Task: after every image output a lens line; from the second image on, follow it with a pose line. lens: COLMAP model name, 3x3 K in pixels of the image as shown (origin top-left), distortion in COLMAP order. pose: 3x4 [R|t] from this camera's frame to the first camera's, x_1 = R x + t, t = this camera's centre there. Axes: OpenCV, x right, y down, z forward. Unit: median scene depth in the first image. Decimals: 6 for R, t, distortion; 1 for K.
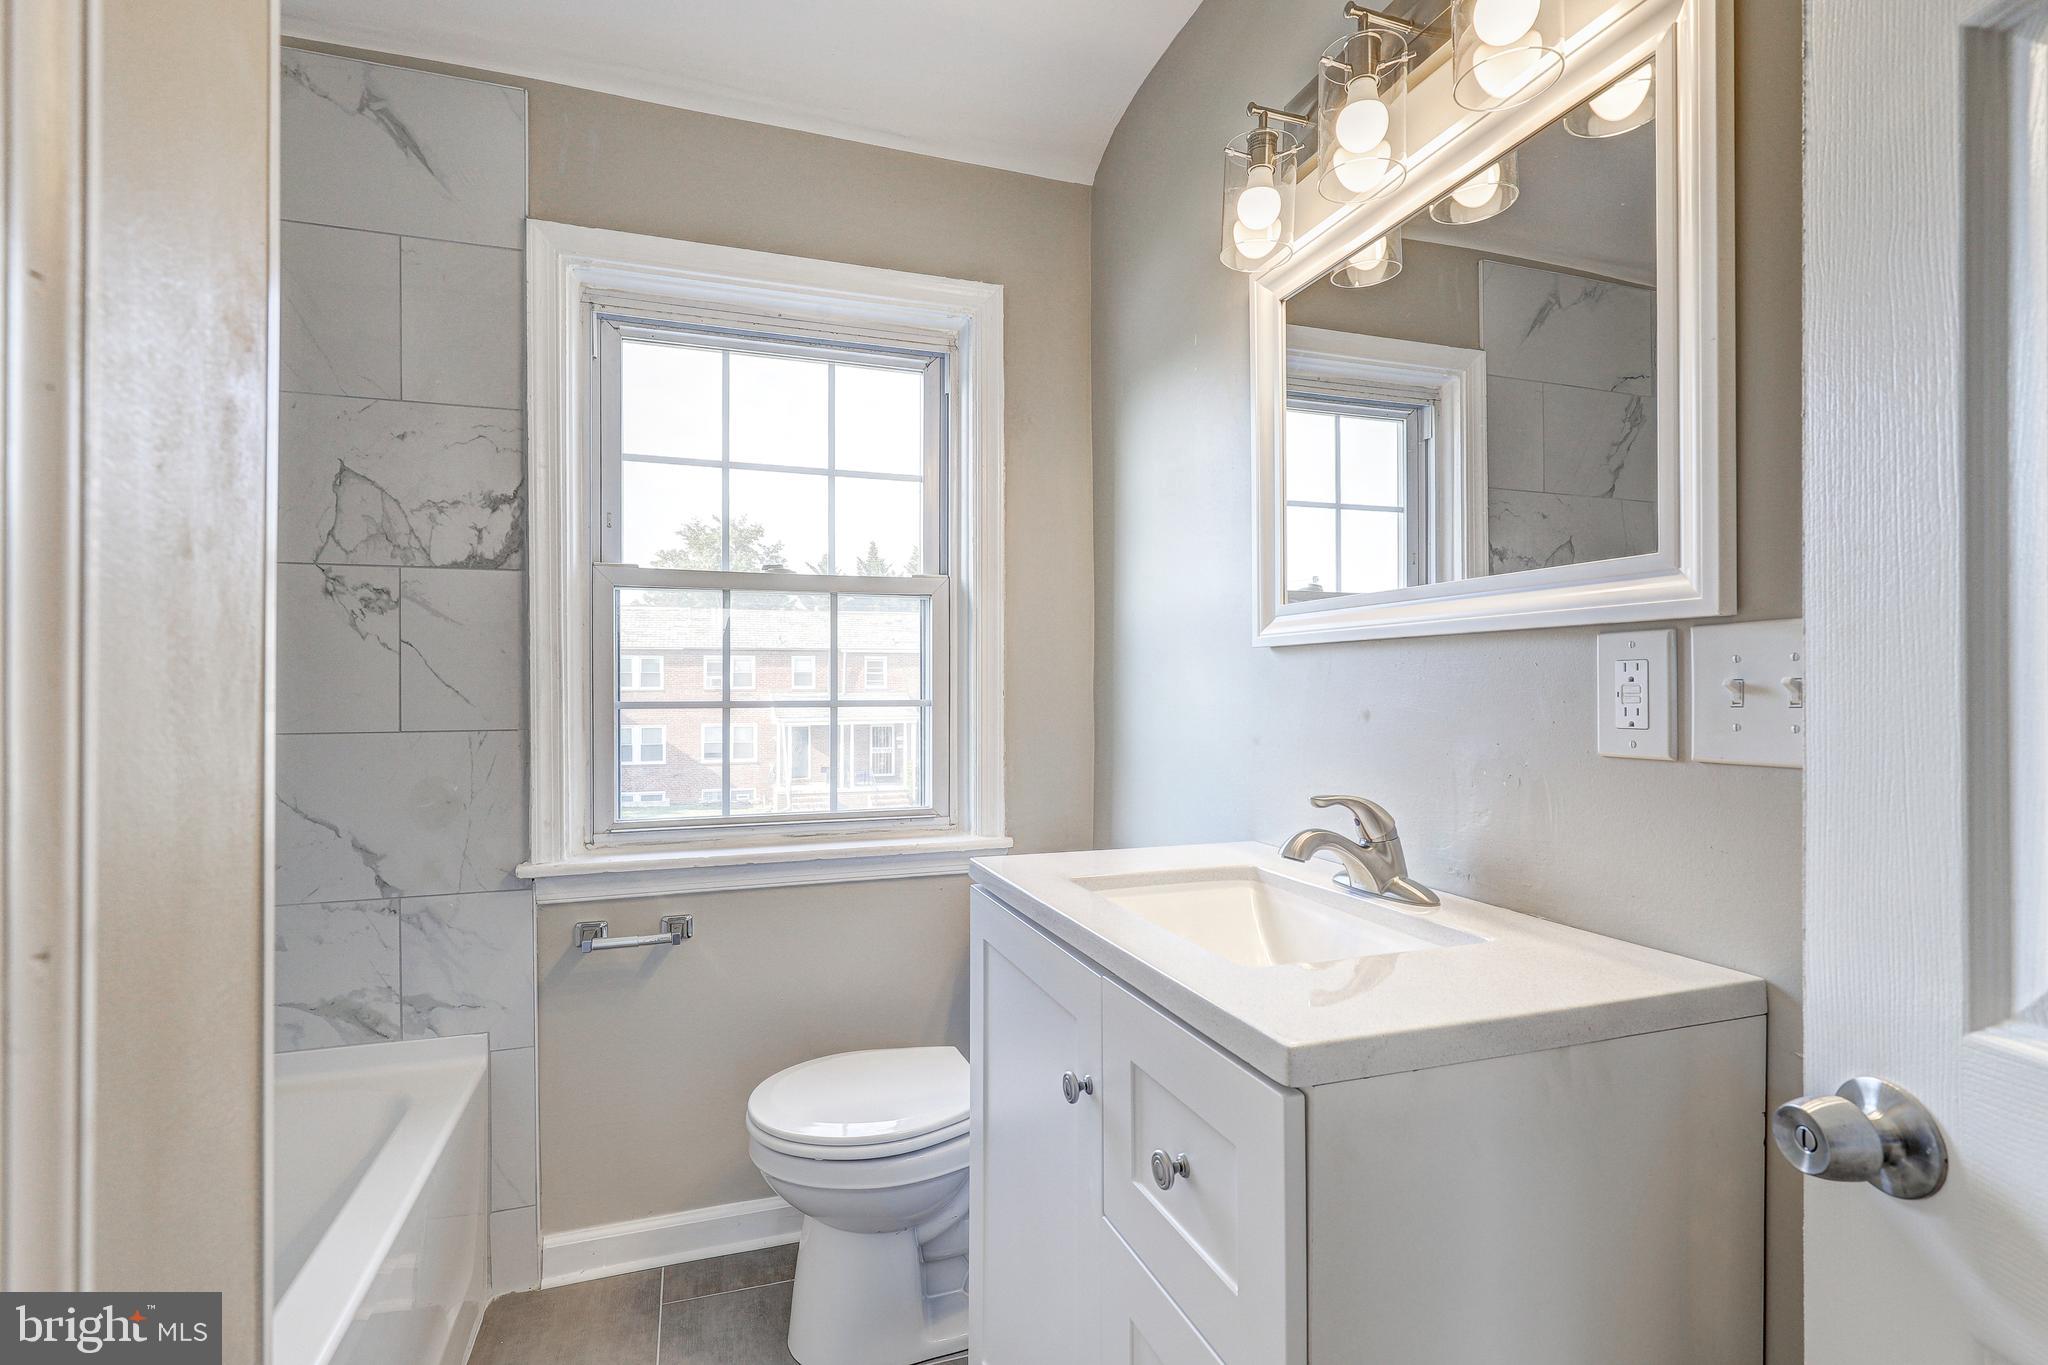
lens RADIAL K [[934.9, 0, 1020.3], [0, 934.9, 682.8], [0, 0, 1]] dist [-0.001113, 0.000570]
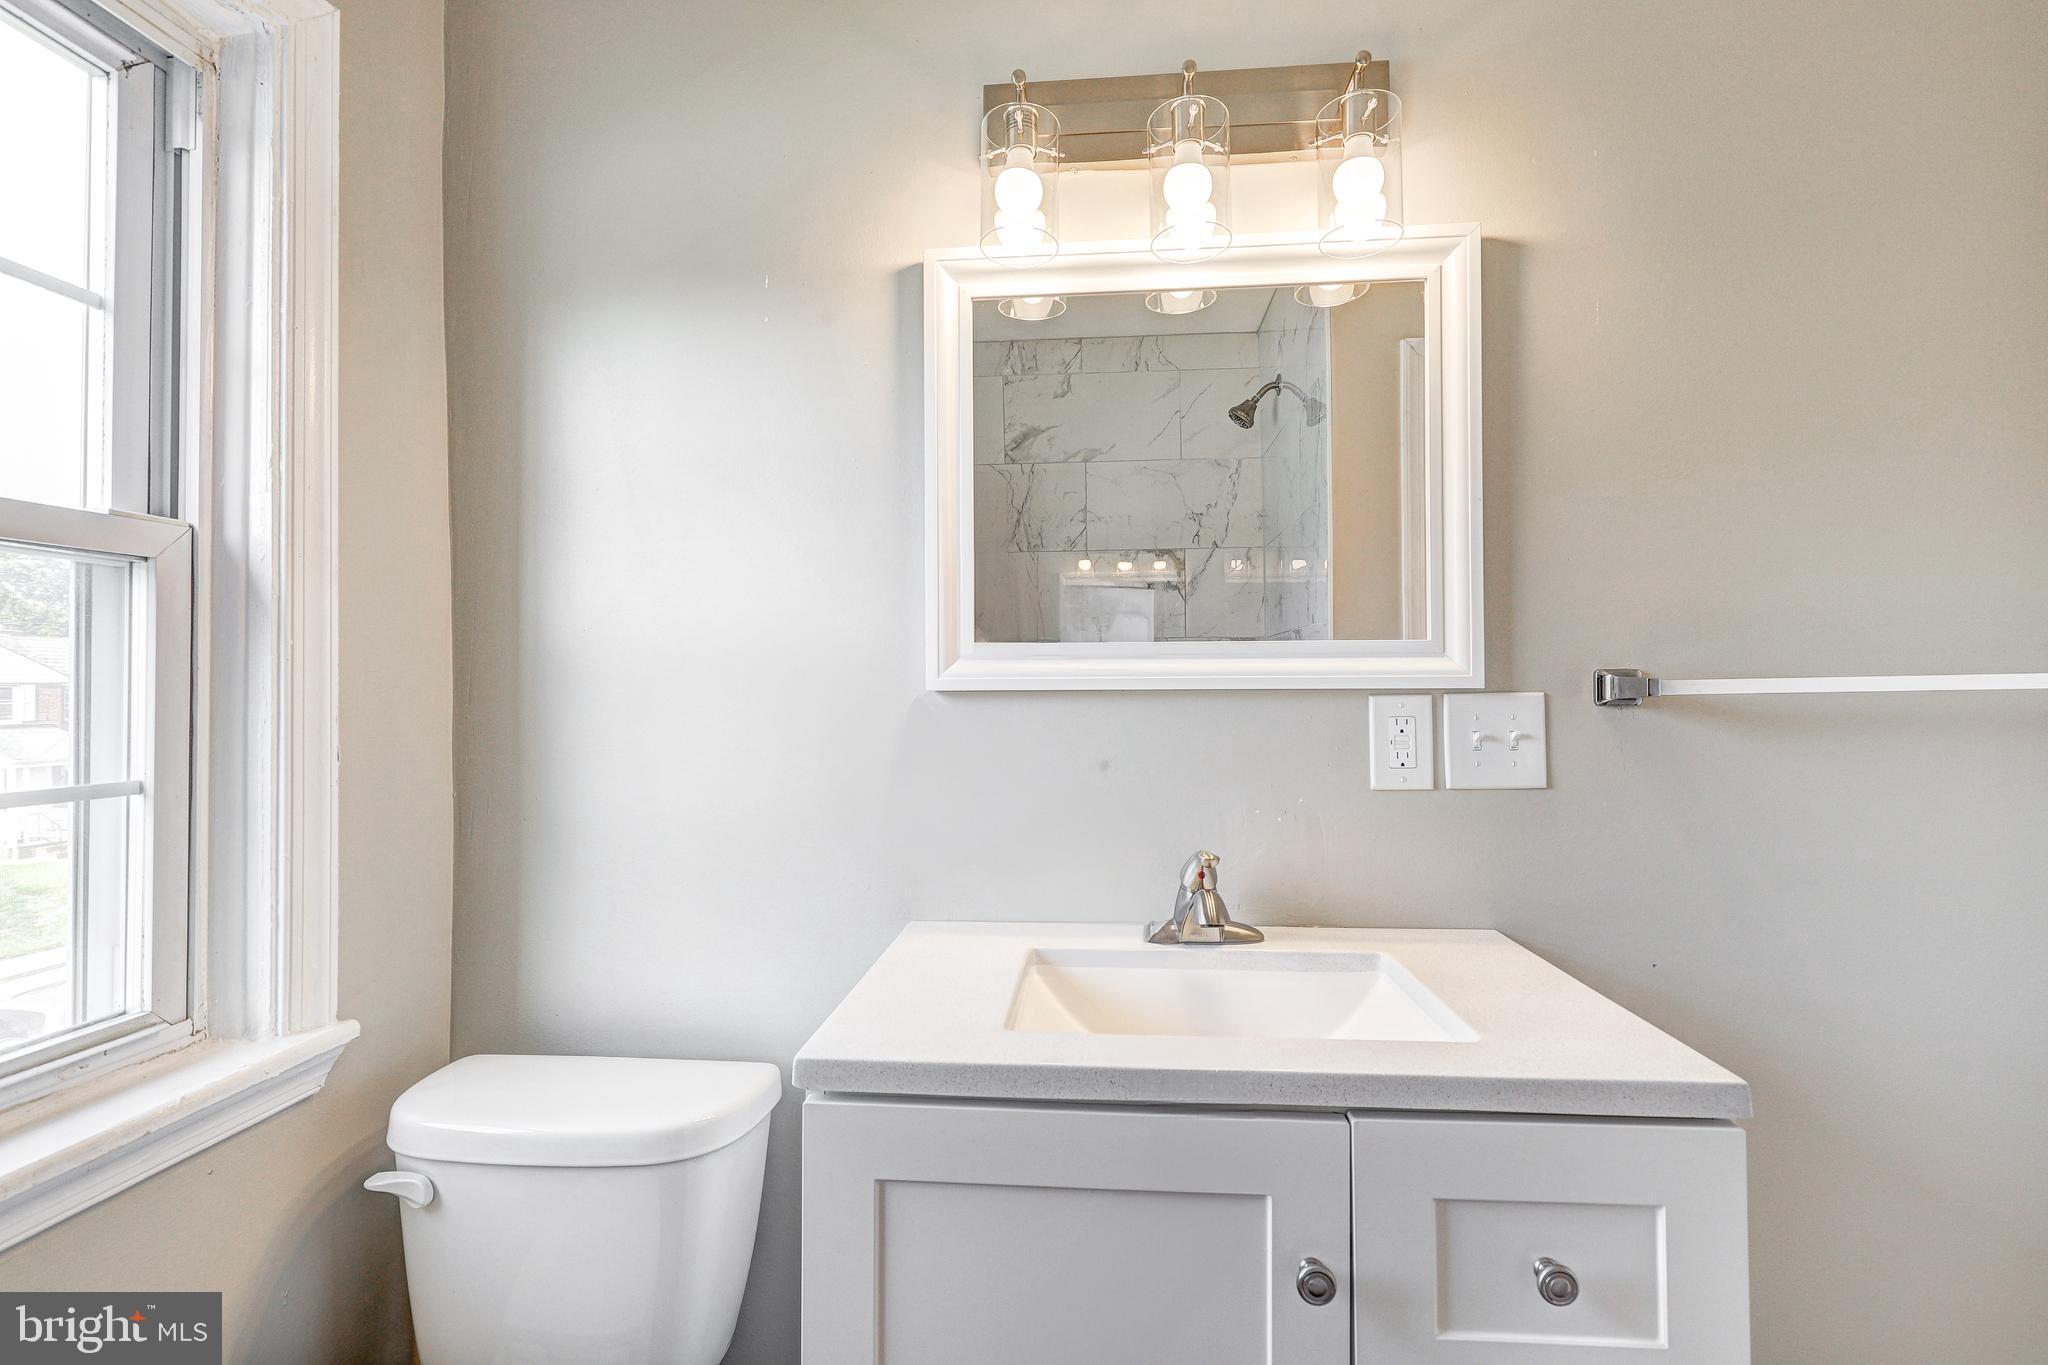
lens RADIAL K [[934.9, 0, 1020.3], [0, 934.9, 682.8], [0, 0, 1]] dist [-0.001113, 0.000570]
pose [[0.415235, 0.009422, 0.909665, -0.565670], [0.001748, 0.999936, -0.011155, -0.041992], [-0.909712, 0.006222, 0.415192, 0.673828]]
